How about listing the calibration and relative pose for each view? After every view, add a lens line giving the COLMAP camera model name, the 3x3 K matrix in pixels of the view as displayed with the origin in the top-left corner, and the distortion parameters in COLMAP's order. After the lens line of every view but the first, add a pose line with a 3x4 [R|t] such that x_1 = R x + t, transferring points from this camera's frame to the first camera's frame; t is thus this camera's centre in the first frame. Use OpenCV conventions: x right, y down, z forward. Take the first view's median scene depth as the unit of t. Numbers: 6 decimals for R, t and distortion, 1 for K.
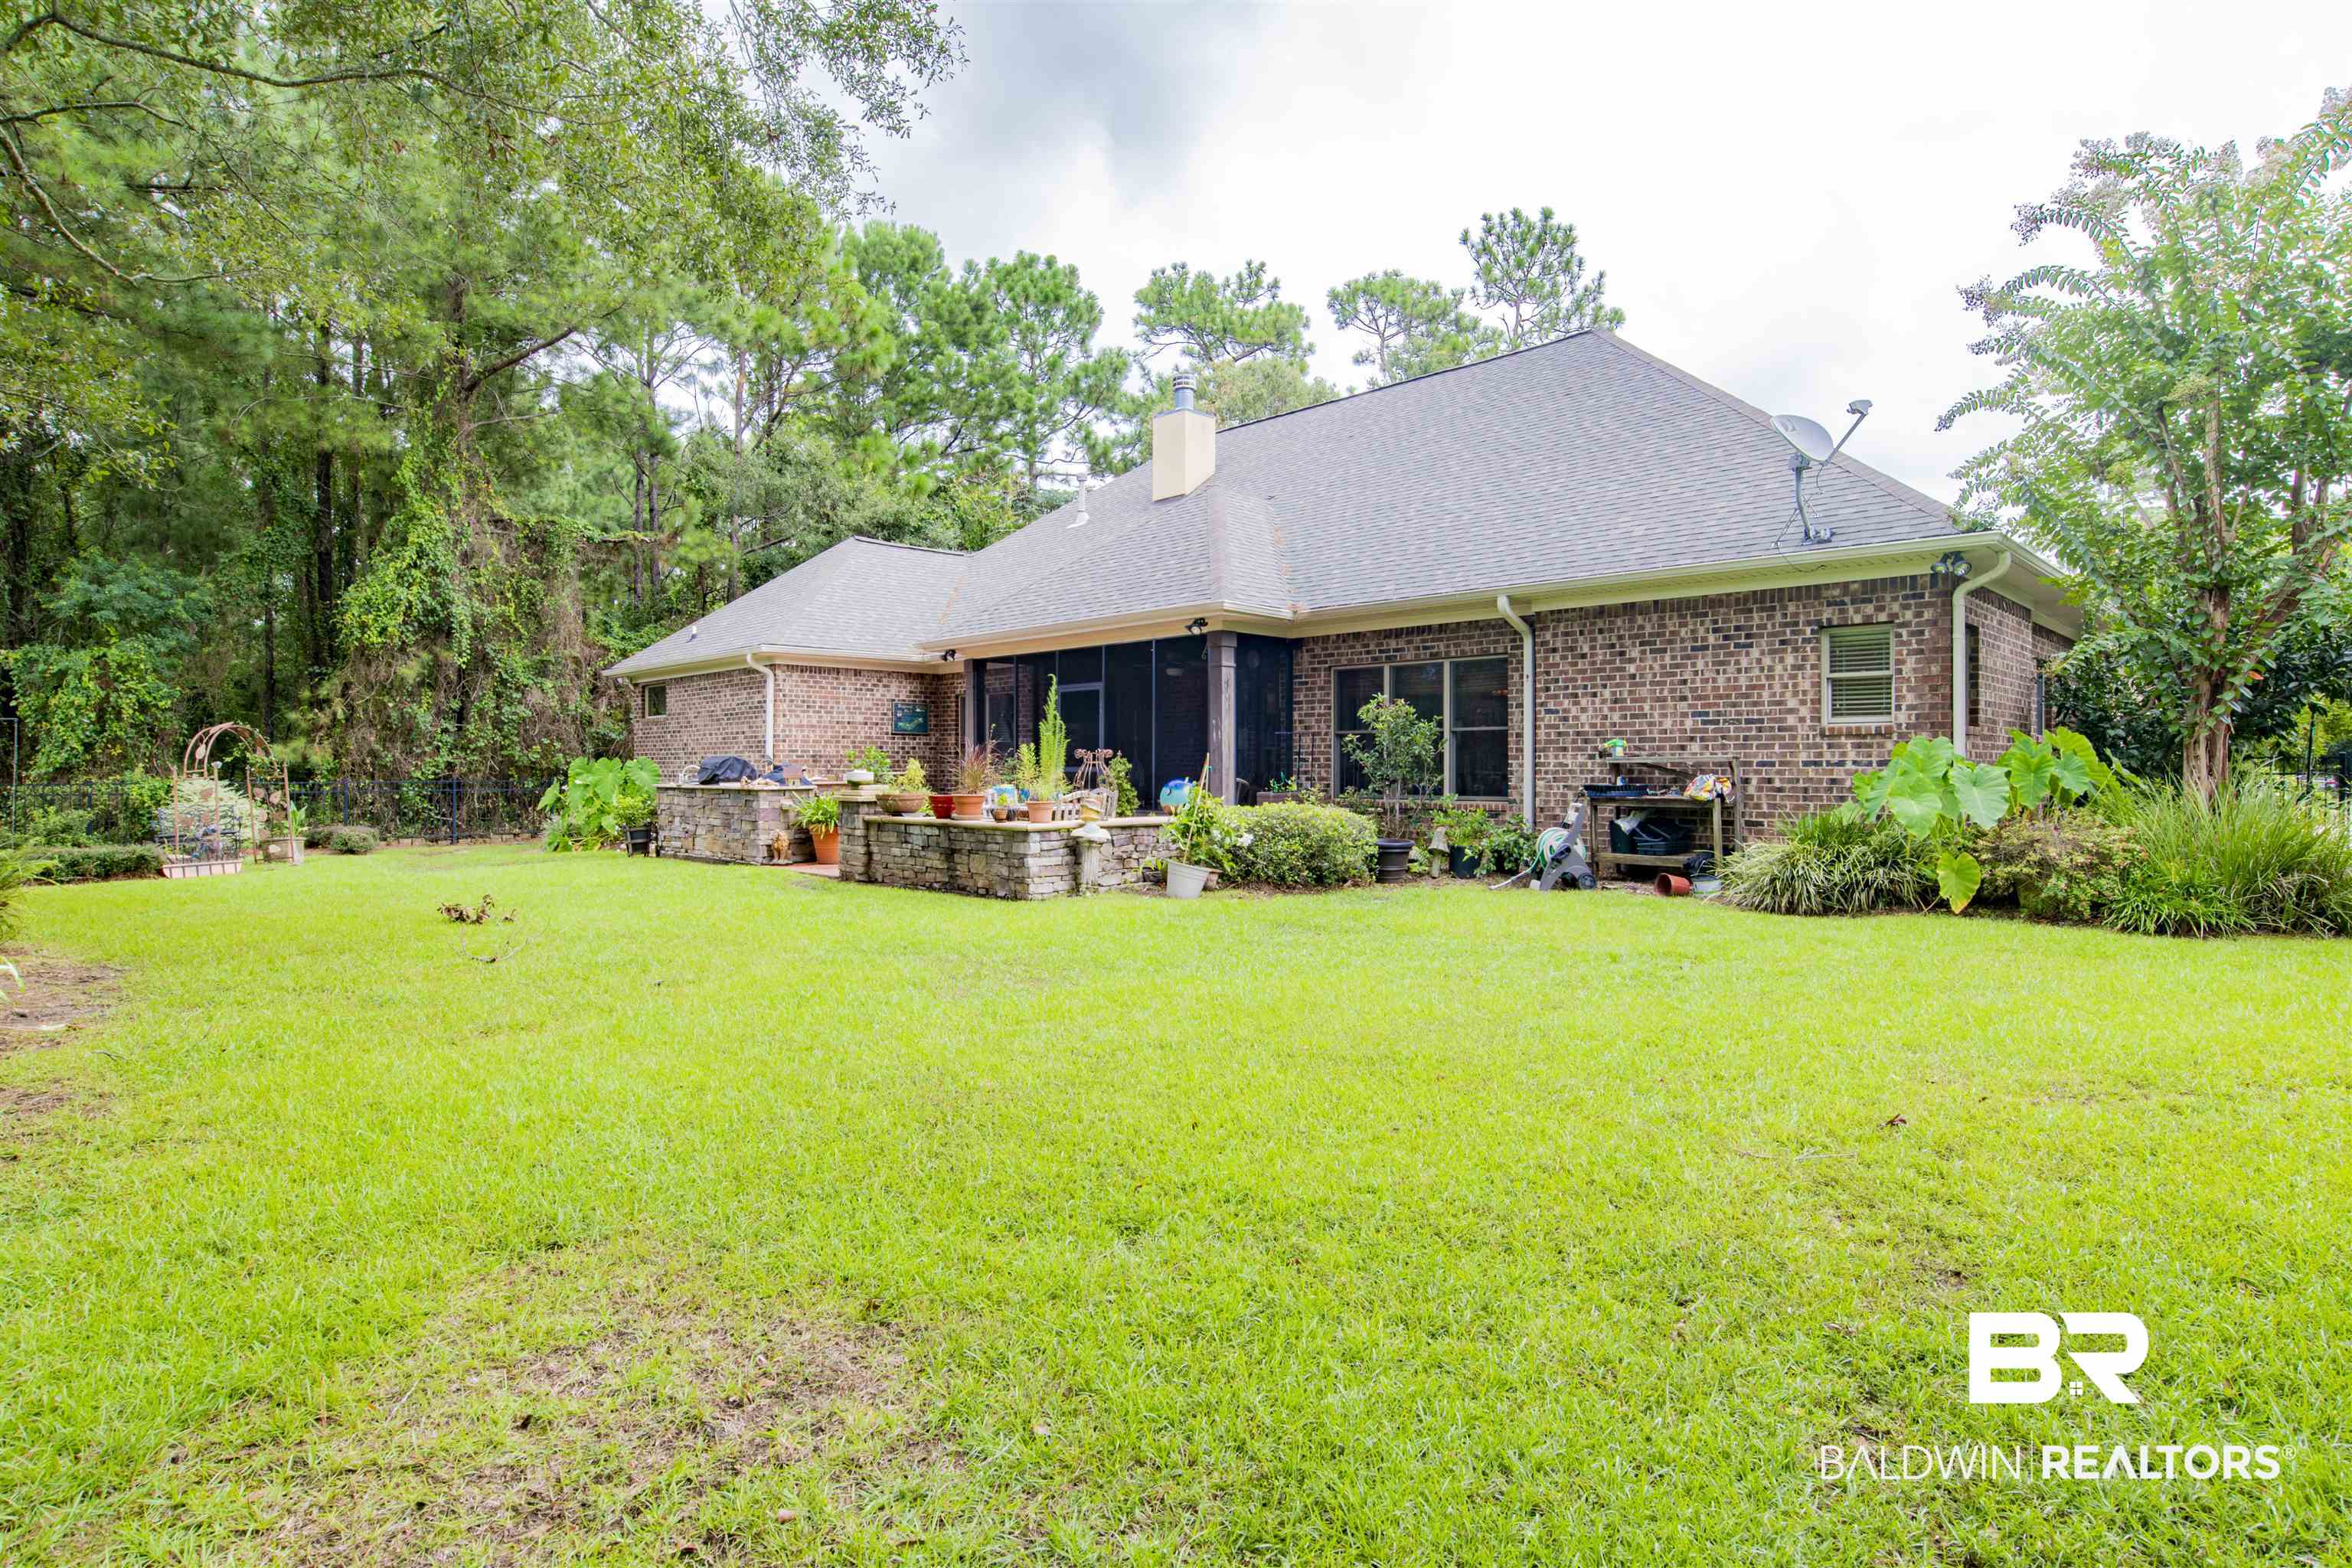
lens RADIAL K [[1216.0, 0, 1179.8], [0, 1216.0, 776.4], [0, 0, 1]] dist [-0.063899, 0.024960]
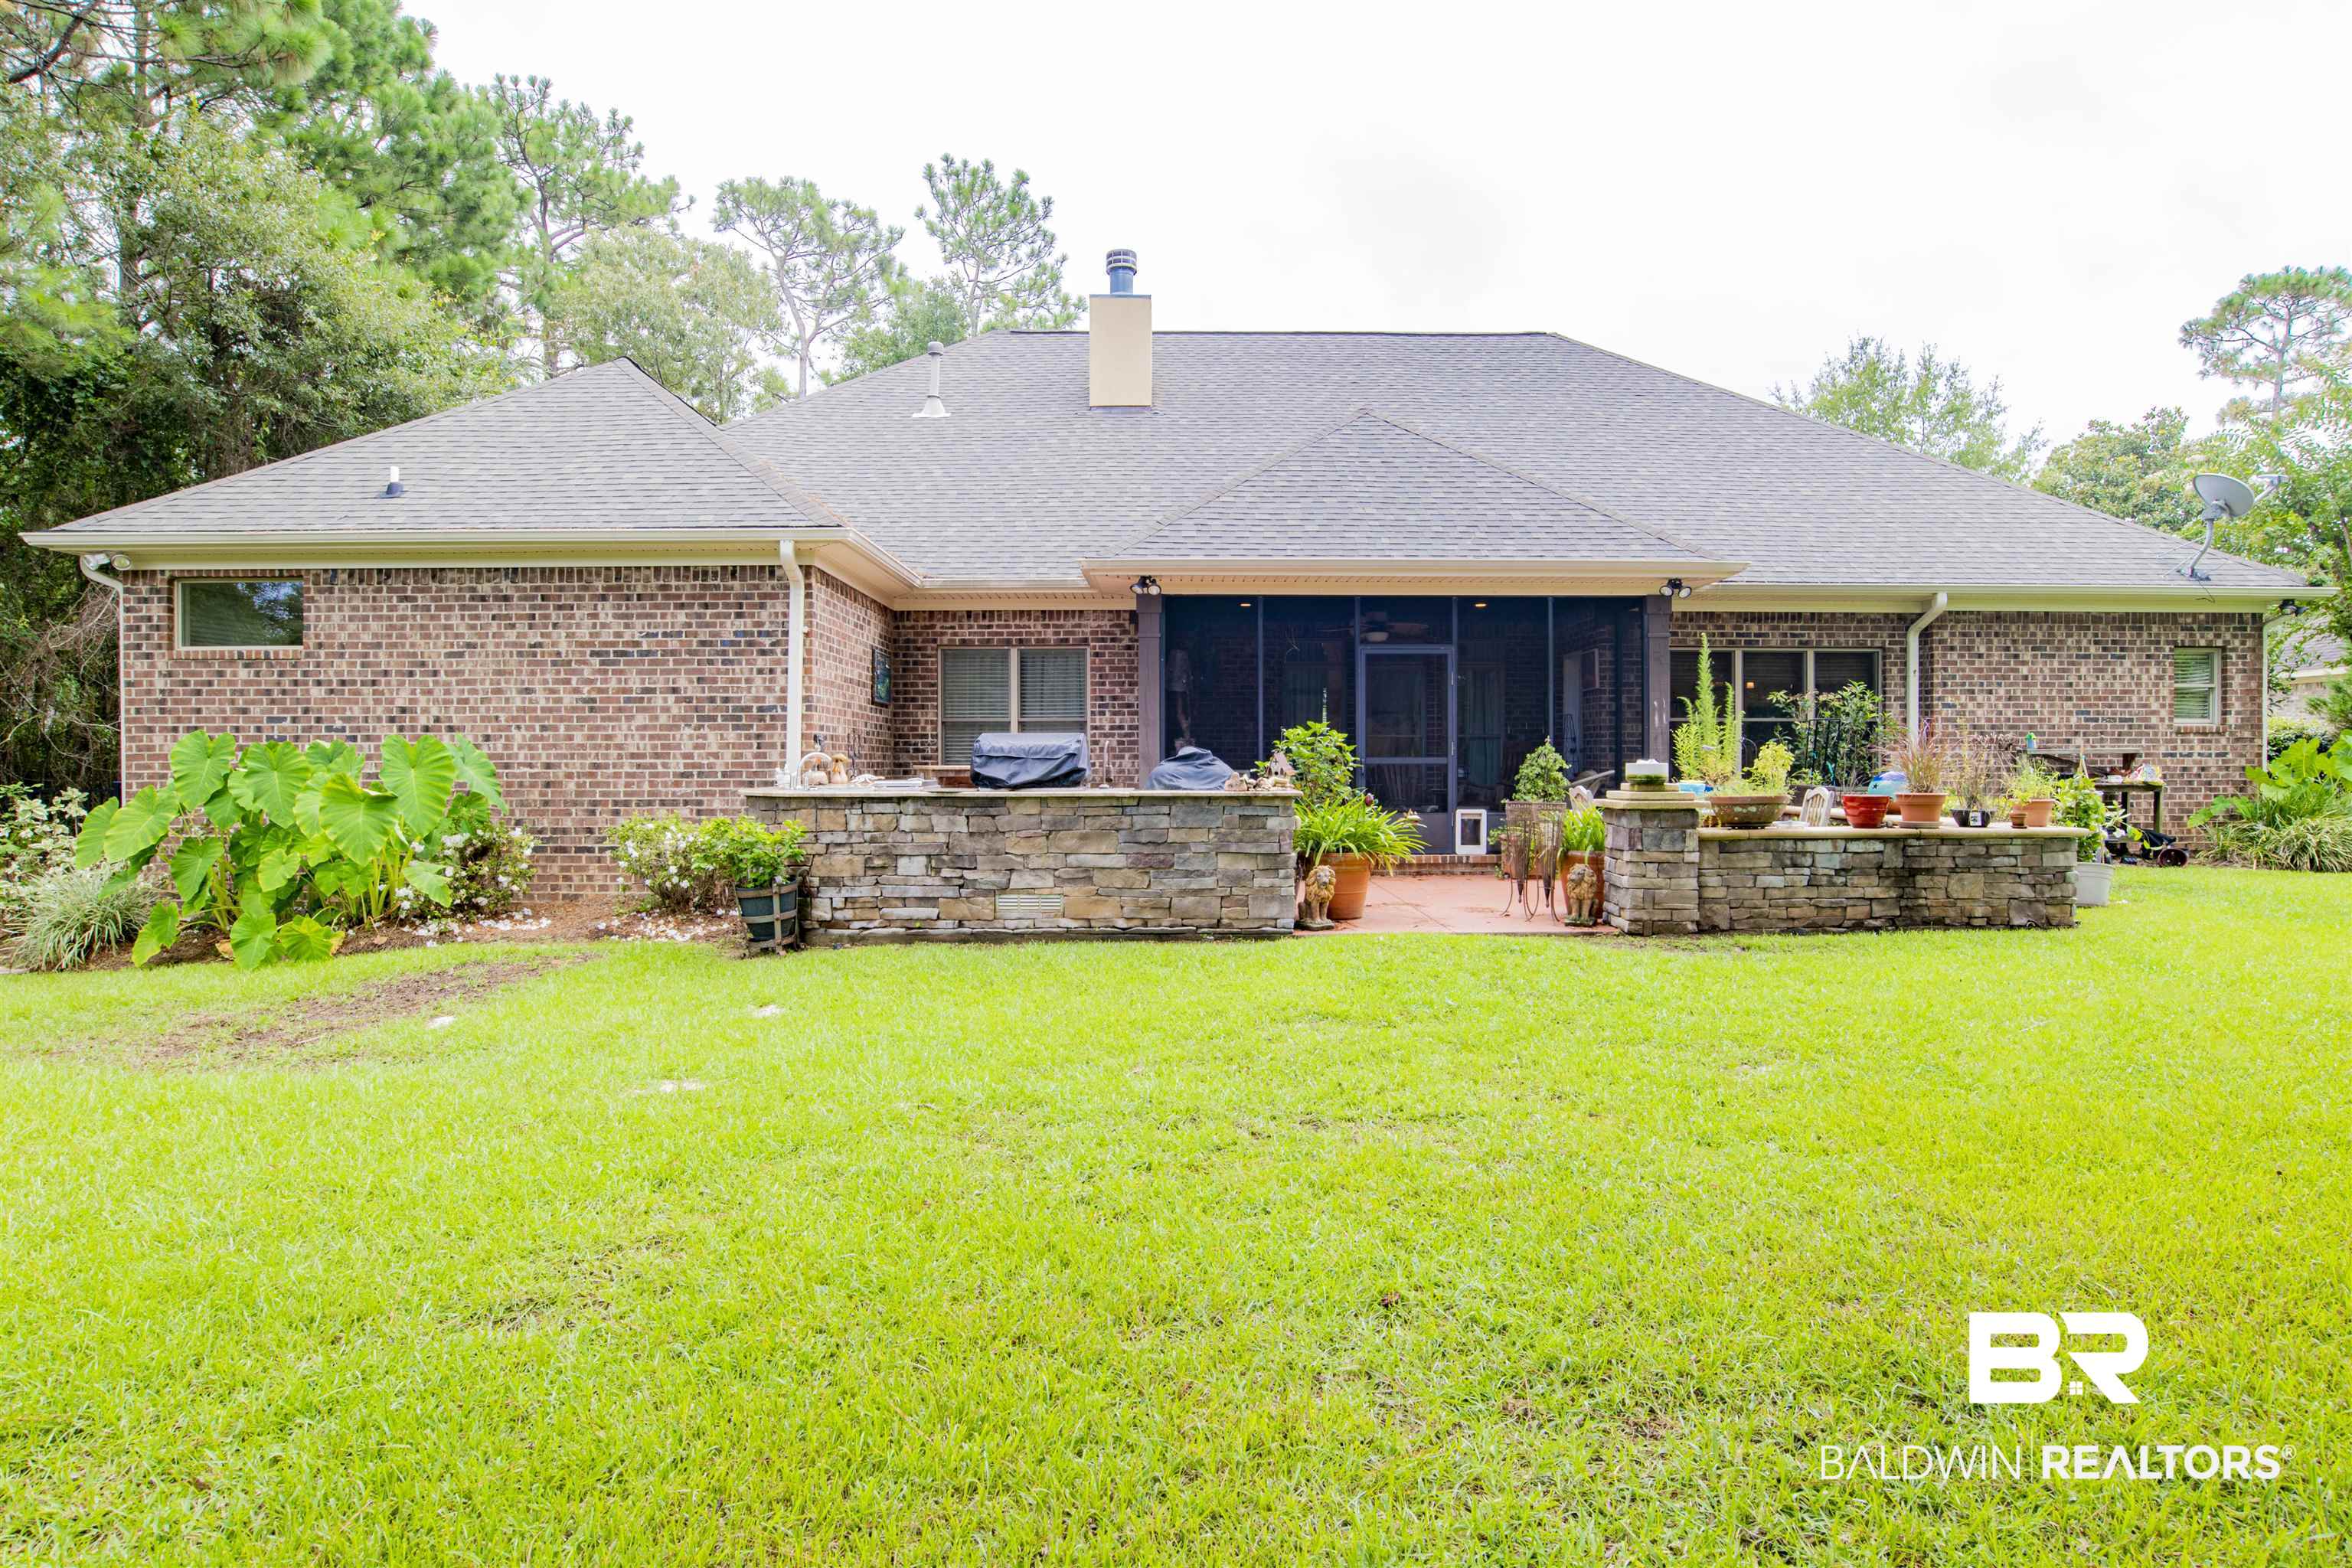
lens RADIAL K [[1216.0, 0, 1176.7], [0, 1216.0, 789.0], [0, 0, 1]] dist [-0.063899, 0.024960]
pose [[0.691631, -0.016652, 0.722059, -0.979837], [0.006587, 0.999838, 0.016749, -0.002282], [-0.722221, -0.006828, 0.691628, 0.811563]]
